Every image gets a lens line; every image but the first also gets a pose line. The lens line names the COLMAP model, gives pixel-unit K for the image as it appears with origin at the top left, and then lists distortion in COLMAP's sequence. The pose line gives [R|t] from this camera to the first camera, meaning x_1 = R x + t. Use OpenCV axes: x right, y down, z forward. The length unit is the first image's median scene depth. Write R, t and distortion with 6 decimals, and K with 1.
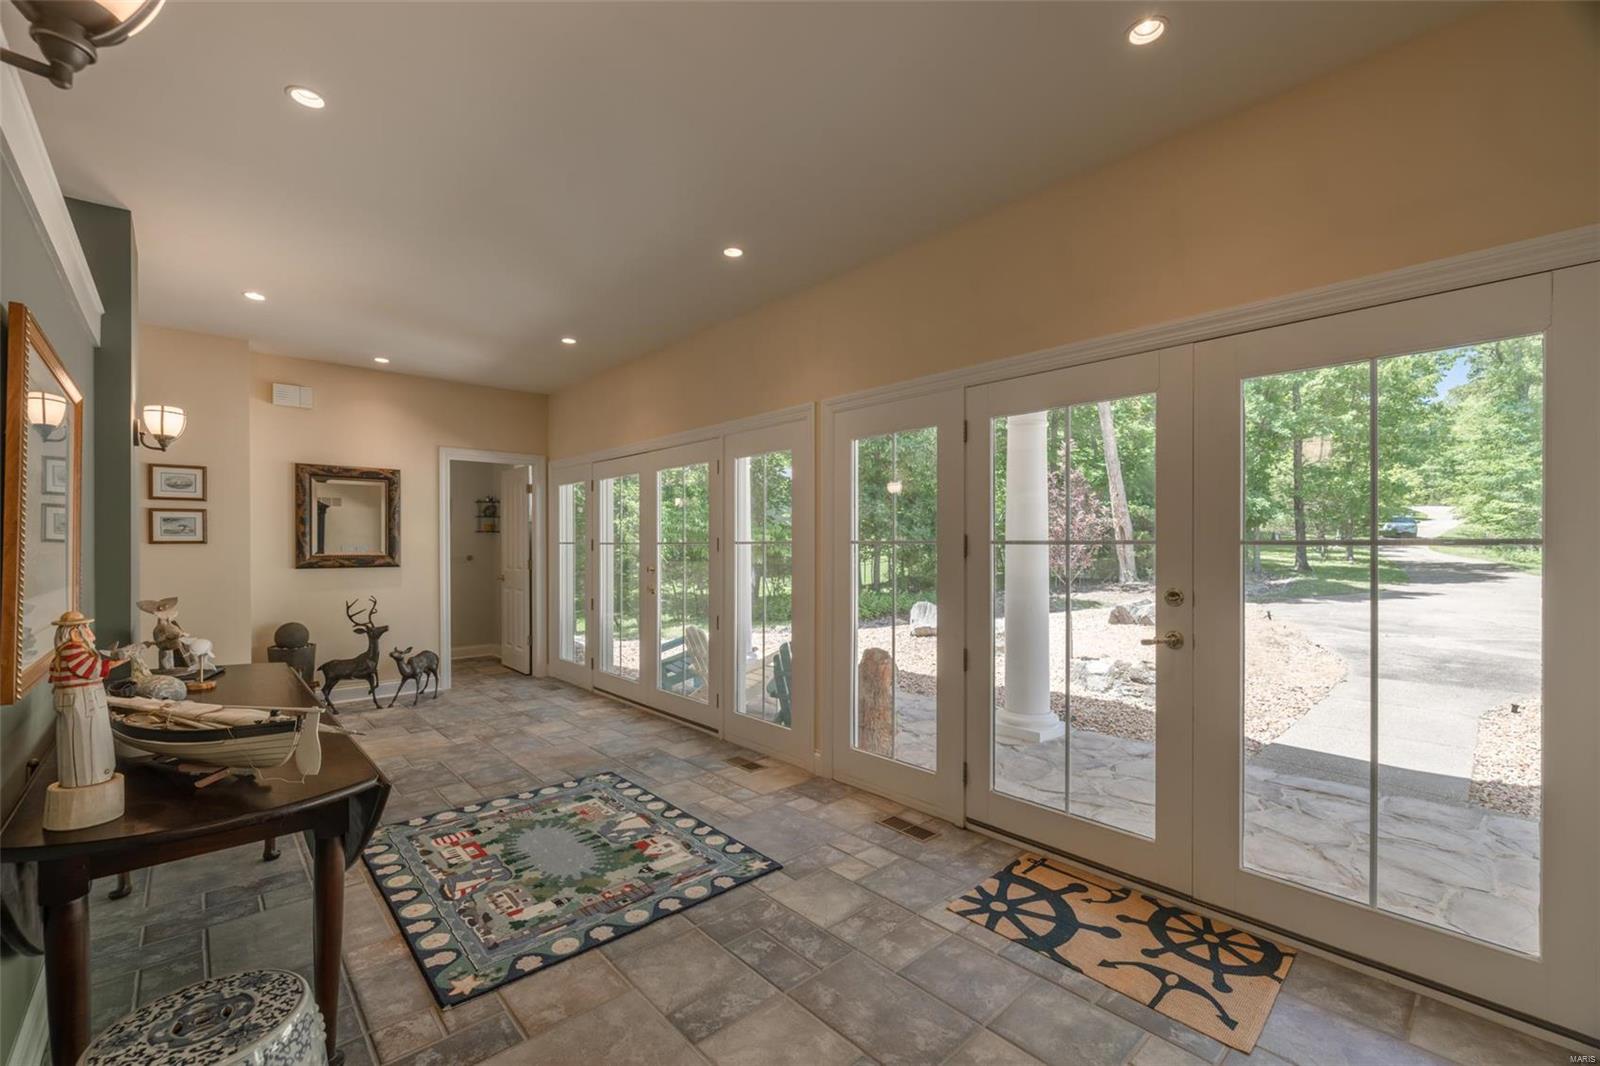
lens RADIAL K [[674.2, 0, 797.8], [0, 674.2, 546.1], [0, 0, 1]] dist [-0.000625, 0.000027]
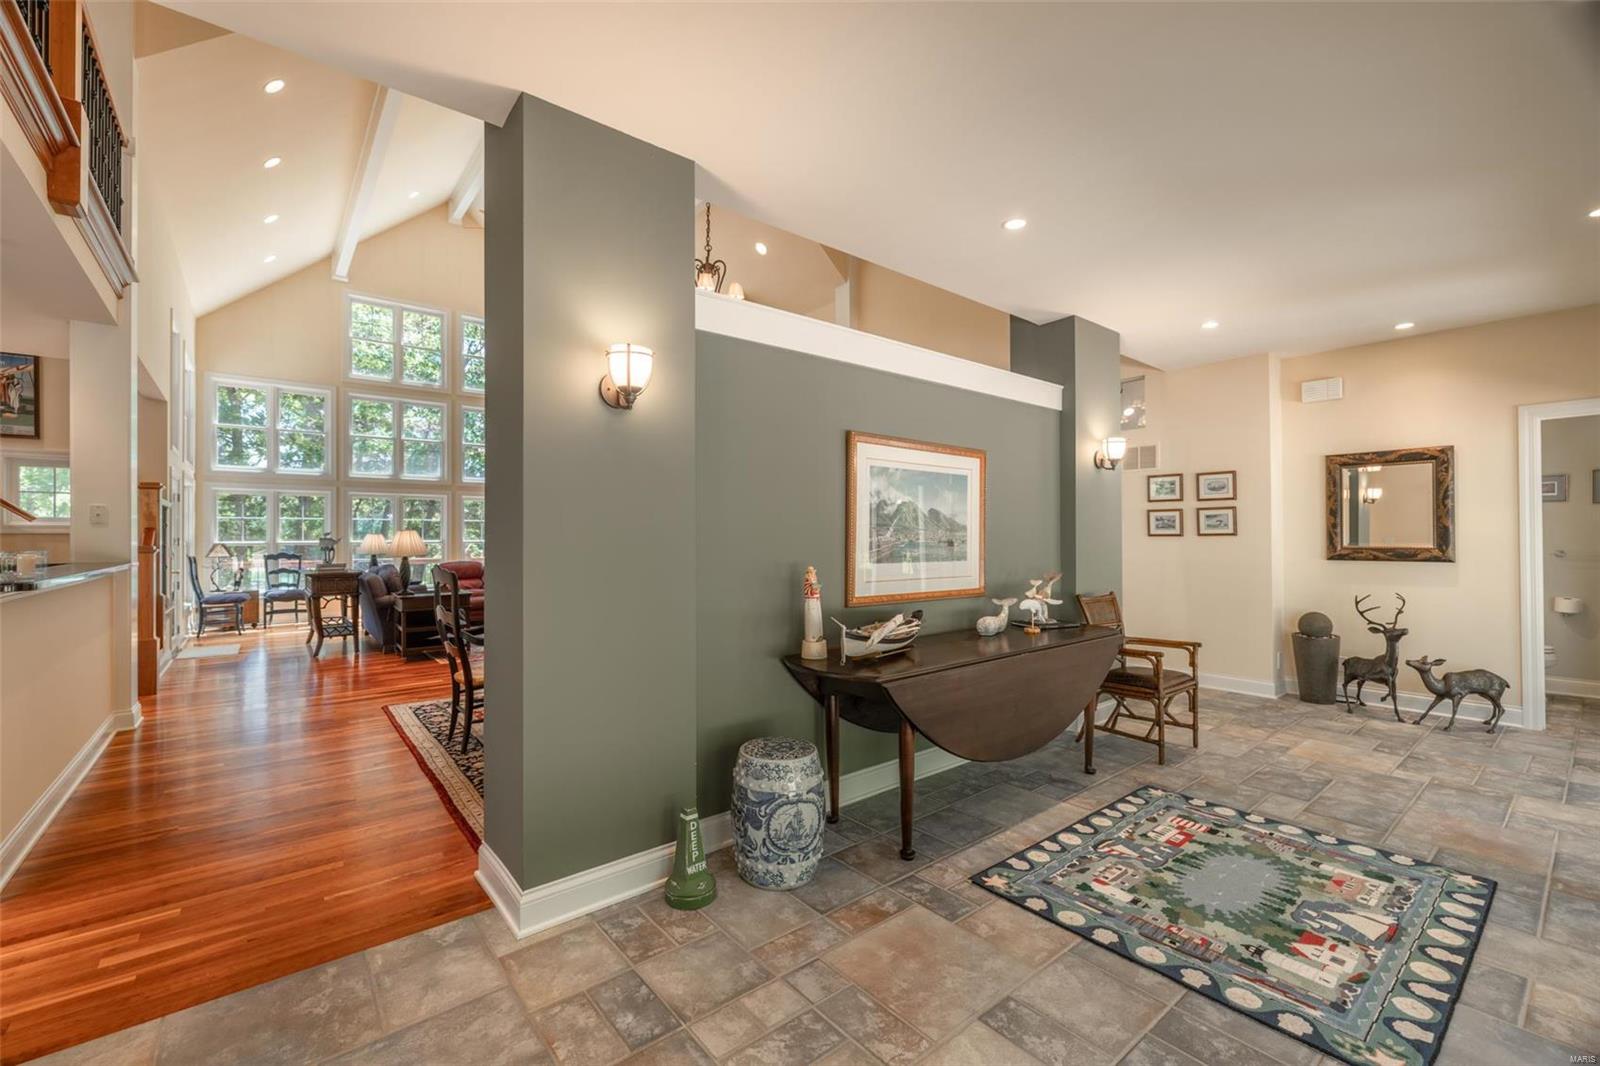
lens RADIAL K [[665.4, 0, 792.7], [0, 665.4, 532.3], [0, 0, 1]] dist [-0.002056, -0.000018]
pose [[-0.060227, -0.008618, -0.998147, 0.493069], [0.001038, 0.999962, -0.008696, 0.000115], [0.998184, -0.001560, -0.060216, 0.430792]]
